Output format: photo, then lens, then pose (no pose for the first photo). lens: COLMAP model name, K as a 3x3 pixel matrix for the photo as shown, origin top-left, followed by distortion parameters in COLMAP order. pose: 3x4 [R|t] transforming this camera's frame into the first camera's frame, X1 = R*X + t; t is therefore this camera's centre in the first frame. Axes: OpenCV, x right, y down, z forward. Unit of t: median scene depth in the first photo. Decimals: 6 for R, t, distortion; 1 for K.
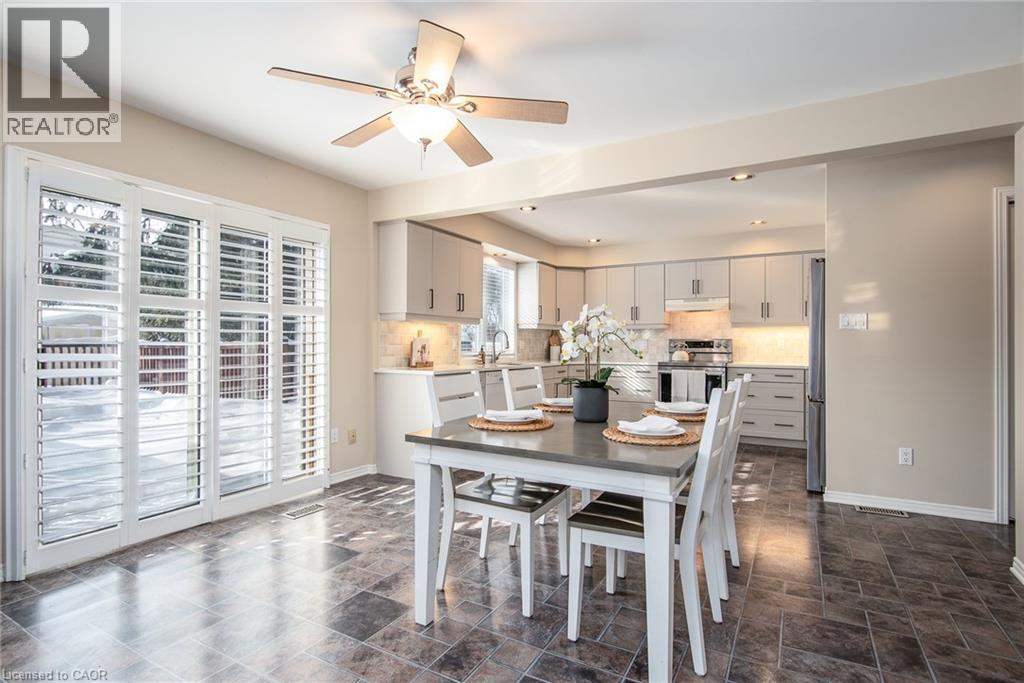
lens RADIAL K [[506.9, 0, 512.9], [0, 506.9, 342.7], [0, 0, 1]] dist [-0.009371, 0.000527]
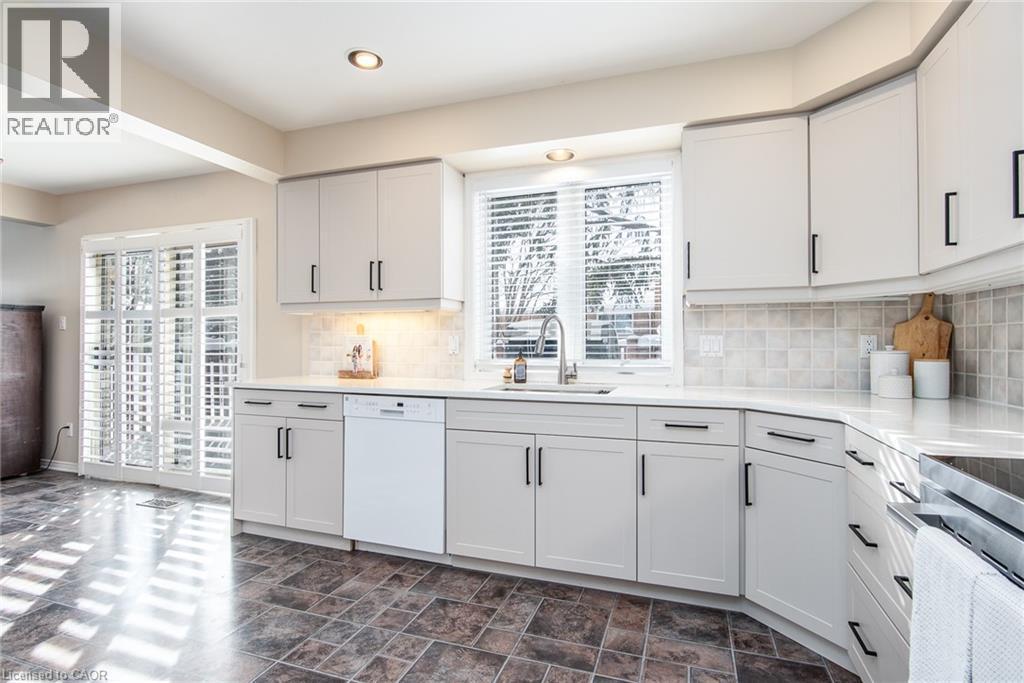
lens RADIAL K [[506.9, 0, 517.4], [0, 506.9, 349.9], [0, 0, 1]] dist [-0.009371, 0.000527]
pose [[0.190147, 0.010086, -0.981704, 0.402653], [0.004080, 0.999930, 0.011063, 0.002119], [0.981747, -0.006109, 0.190092, 0.810819]]
